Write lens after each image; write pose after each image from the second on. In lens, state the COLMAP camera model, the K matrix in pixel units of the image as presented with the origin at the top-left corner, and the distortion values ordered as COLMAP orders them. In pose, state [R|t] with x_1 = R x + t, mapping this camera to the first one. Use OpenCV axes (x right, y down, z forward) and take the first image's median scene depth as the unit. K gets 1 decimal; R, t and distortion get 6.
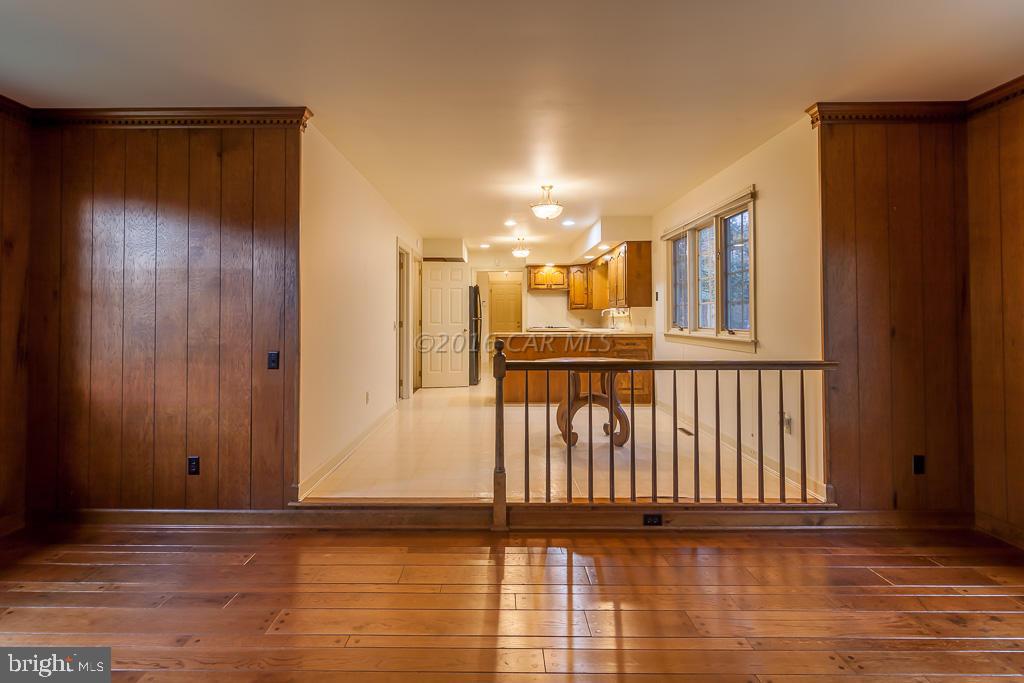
lens RADIAL K [[477.3, 0, 500.2], [0, 477.3, 309.1], [0, 0, 1]] dist [0.001230, -0.001908]
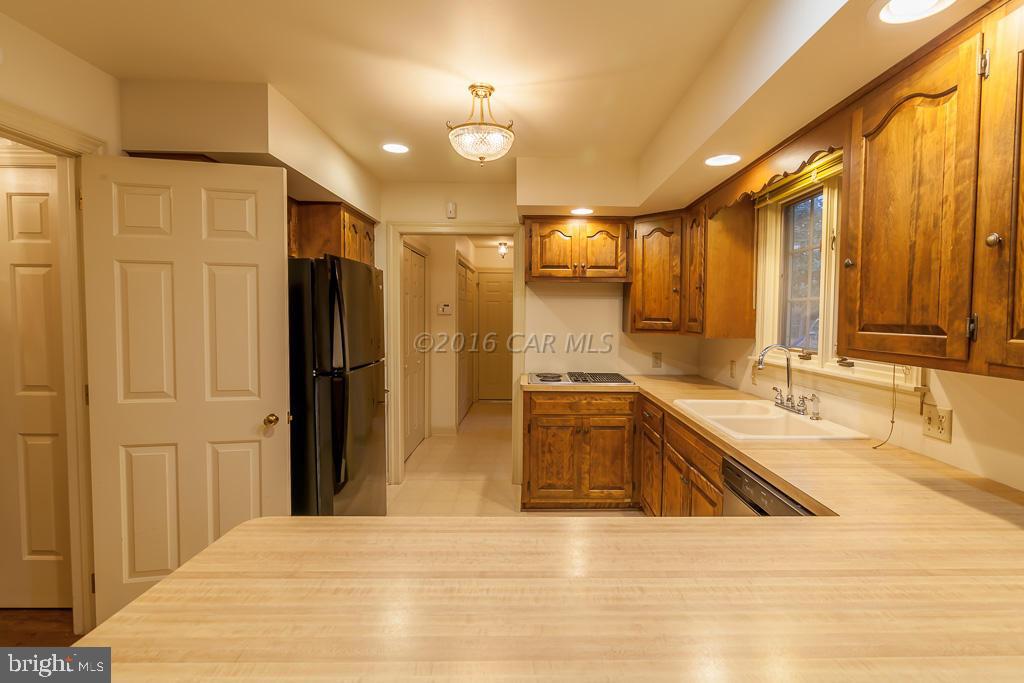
lens RADIAL K [[477.3, 0, 535.4], [0, 477.3, 338.1], [0, 0, 1]] dist [0.001230, -0.001908]
pose [[0.999837, 0.011778, 0.013653, 0.064701], [-0.012645, 0.997792, 0.065200, -0.018858], [-0.012855, -0.065362, 0.997779, 0.627644]]
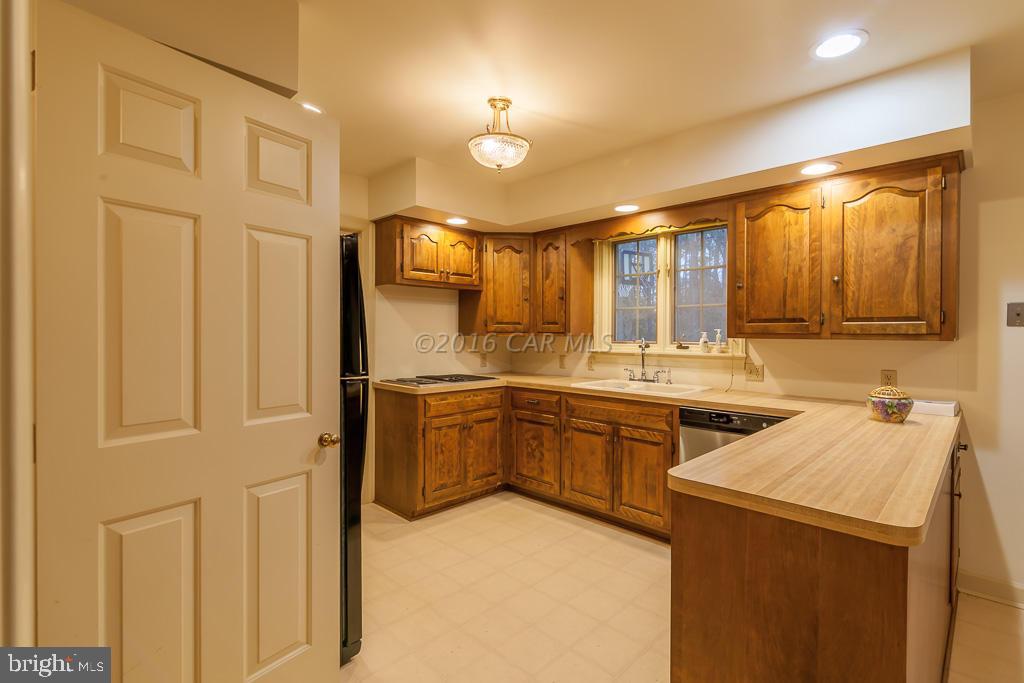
lens RADIAL K [[477.3, 0, 539.7], [0, 477.3, 337.8], [0, 0, 1]] dist [0.001230, -0.001908]
pose [[0.688960, 0.000074, 0.724800, -0.137344], [-0.019449, 0.999642, 0.018385, -0.005198], [-0.724539, -0.026763, 0.688714, 0.679894]]
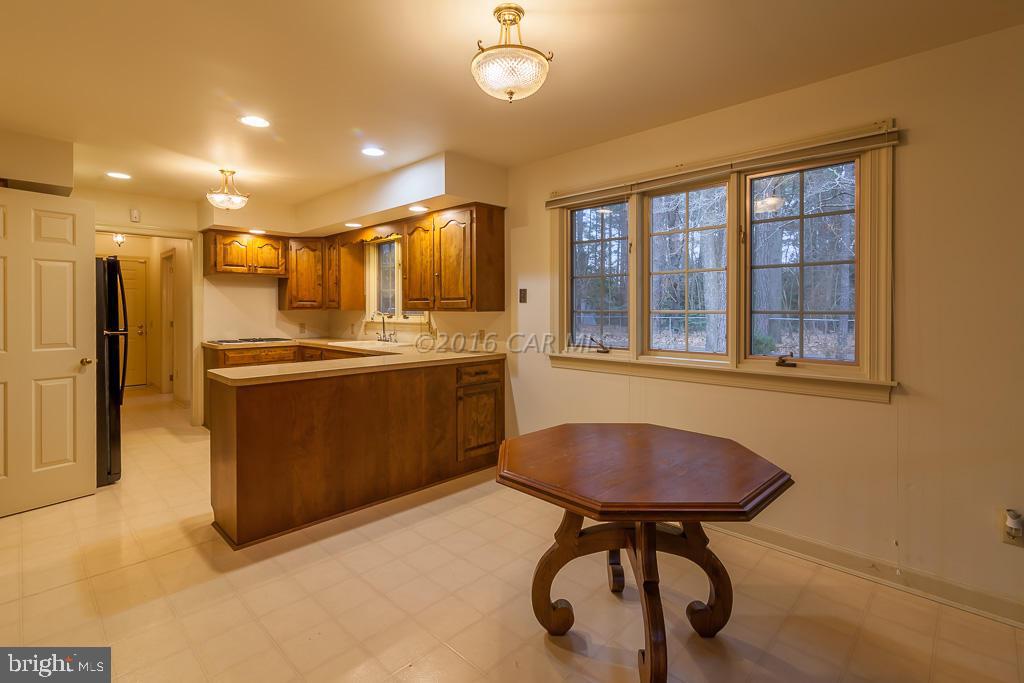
lens RADIAL K [[477.3, 0, 506.3], [0, 477.3, 311.6], [0, 0, 1]] dist [0.001230, -0.001908]
pose [[0.705273, -0.000338, 0.708935, -0.093457], [-0.014883, 0.999772, 0.015282, -0.010027], [-0.708779, -0.021329, 0.705108, 0.380458]]
